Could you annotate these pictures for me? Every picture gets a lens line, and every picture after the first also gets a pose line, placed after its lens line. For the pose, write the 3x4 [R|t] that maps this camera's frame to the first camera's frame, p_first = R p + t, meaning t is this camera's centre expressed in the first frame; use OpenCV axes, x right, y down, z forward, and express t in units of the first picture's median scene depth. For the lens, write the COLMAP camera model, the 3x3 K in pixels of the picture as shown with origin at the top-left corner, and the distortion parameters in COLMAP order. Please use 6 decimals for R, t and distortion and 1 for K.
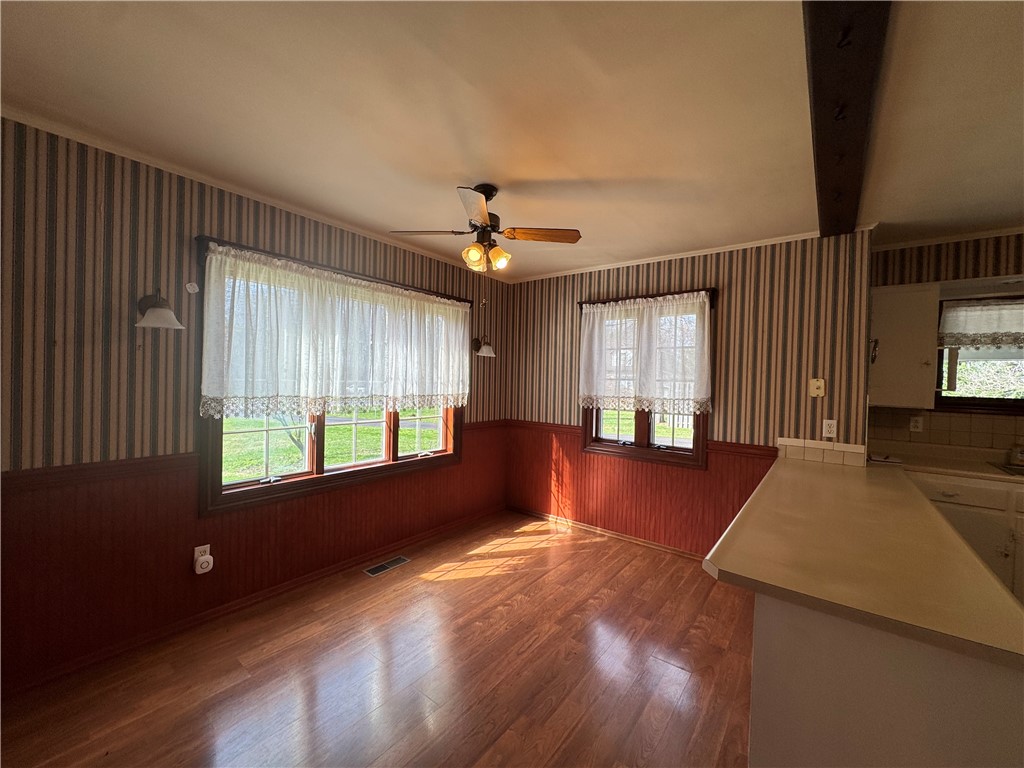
lens RADIAL K [[407.1, 0, 512.0], [0, 407.1, 383.3], [0, 0, 1]] dist [0.000795, 0.000277]
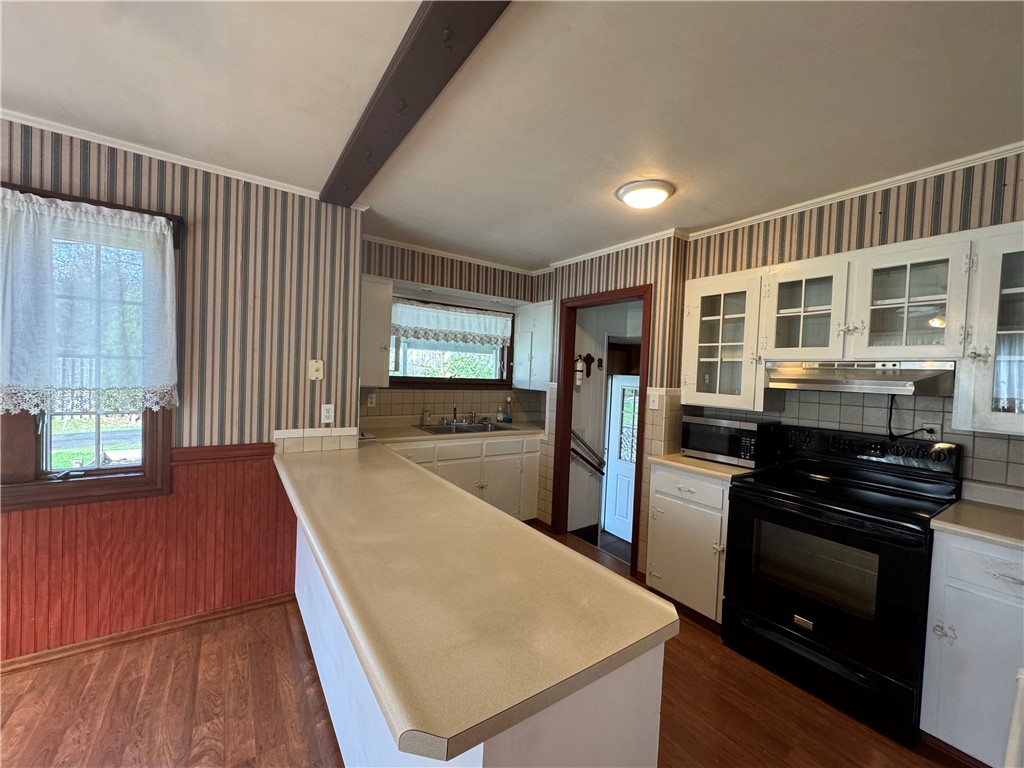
lens RADIAL K [[407.1, 0, 513.6], [0, 407.1, 384.9], [0, 0, 1]] dist [0.000795, 0.000277]
pose [[0.300697, -0.039812, 0.952888, 0.021466], [-0.022551, 0.998552, 0.048836, -0.008979], [-0.953453, -0.036173, 0.299364, 0.300391]]
